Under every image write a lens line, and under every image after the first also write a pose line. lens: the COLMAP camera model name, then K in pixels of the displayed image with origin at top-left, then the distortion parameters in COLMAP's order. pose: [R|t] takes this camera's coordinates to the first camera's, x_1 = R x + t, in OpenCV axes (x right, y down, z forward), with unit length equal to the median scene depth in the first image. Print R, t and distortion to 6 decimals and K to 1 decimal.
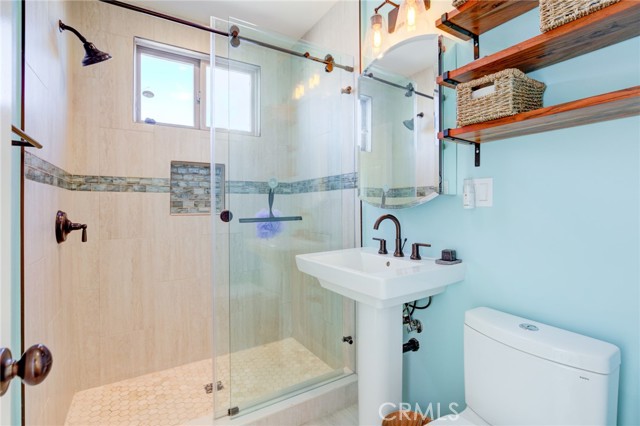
lens RADIAL K [[303.9, 0, 322.9], [0, 303.9, 204.7], [0, 0, 1]] dist [-0.014697, 0.000508]
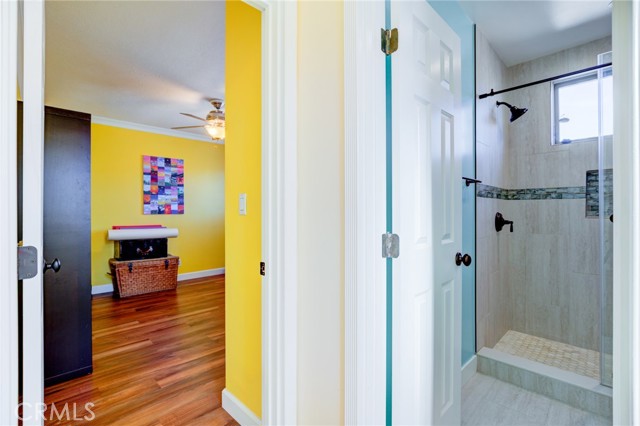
lens RADIAL K [[291.7, 0, 319.6], [0, 291.7, 210.2], [0, 0, 1]] dist [-0.015328, 0.003556]
pose [[0.226551, 0.001190, -0.973999, 0.386874], [0.003685, 0.999991, 0.002079, -0.000006], [0.973992, -0.004061, 0.226545, -0.279463]]
